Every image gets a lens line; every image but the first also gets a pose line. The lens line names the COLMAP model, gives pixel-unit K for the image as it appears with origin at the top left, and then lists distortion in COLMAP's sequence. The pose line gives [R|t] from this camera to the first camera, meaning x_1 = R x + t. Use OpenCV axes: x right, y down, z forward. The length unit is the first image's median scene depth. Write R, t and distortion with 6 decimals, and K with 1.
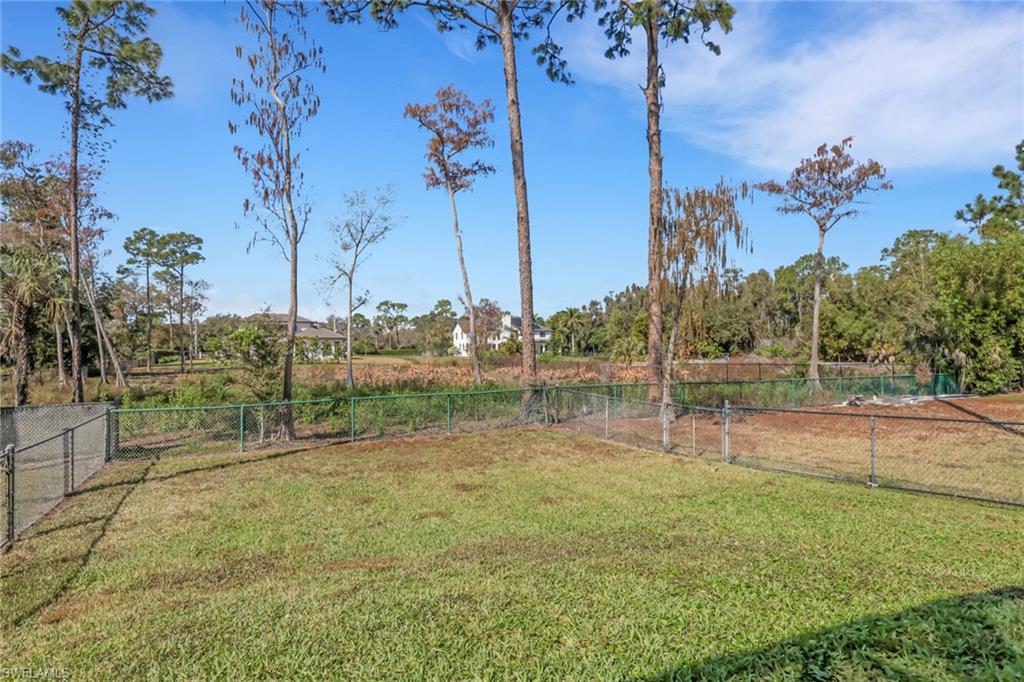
lens RADIAL K [[567.3, 0, 512.6], [0, 567.3, 347.7], [0, 0, 1]] dist [0.002028, 0.000464]
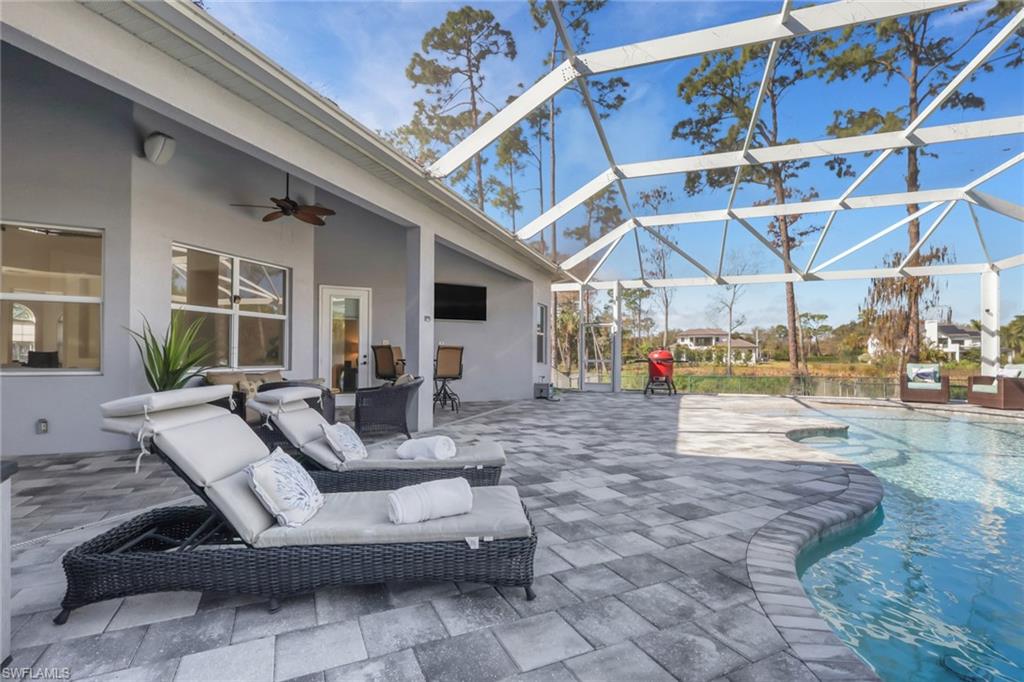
lens RADIAL K [[485.8, 0, 511.9], [0, 485.8, 353.0], [0, 0, 1]] dist [0.000275, -0.000089]
pose [[0.698715, 0.004698, -0.715384, 0.110756], [-0.007439, 0.999972, -0.000699, 0.001312], [0.715361, 0.005811, 0.698731, -0.154989]]
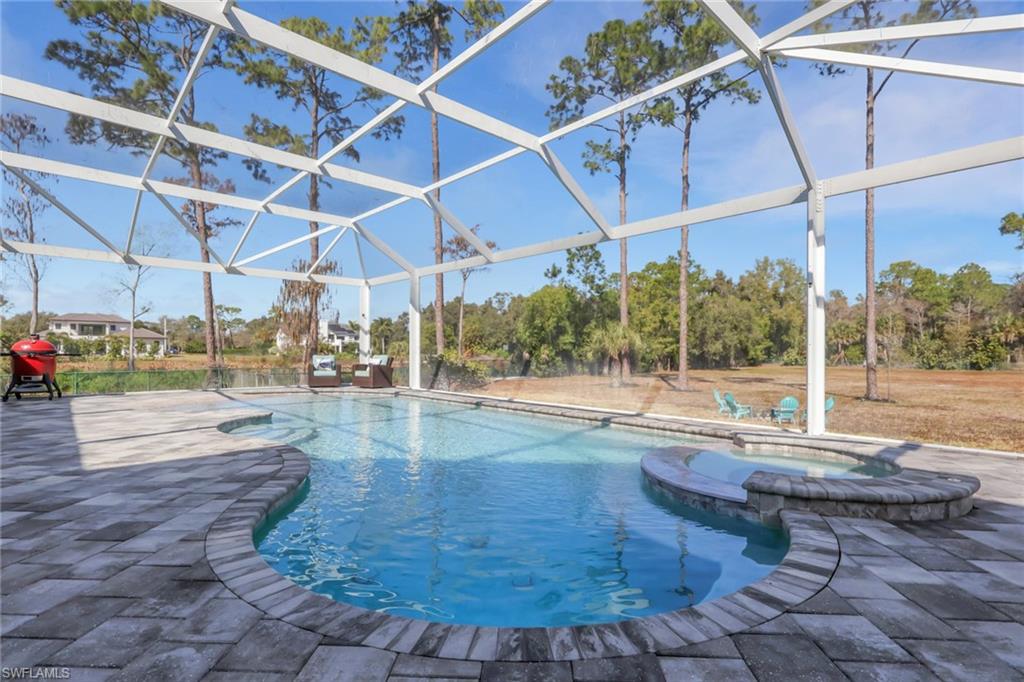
lens RADIAL K [[489.9, 0, 521.1], [0, 489.9, 353.1], [0, 0, 1]] dist [-0.000044, -0.000043]
pose [[0.955339, 0.011636, 0.295282, 0.108664], [-0.013004, 0.999912, 0.002671, 0.001310], [-0.295225, -0.006391, 0.955406, -0.157546]]
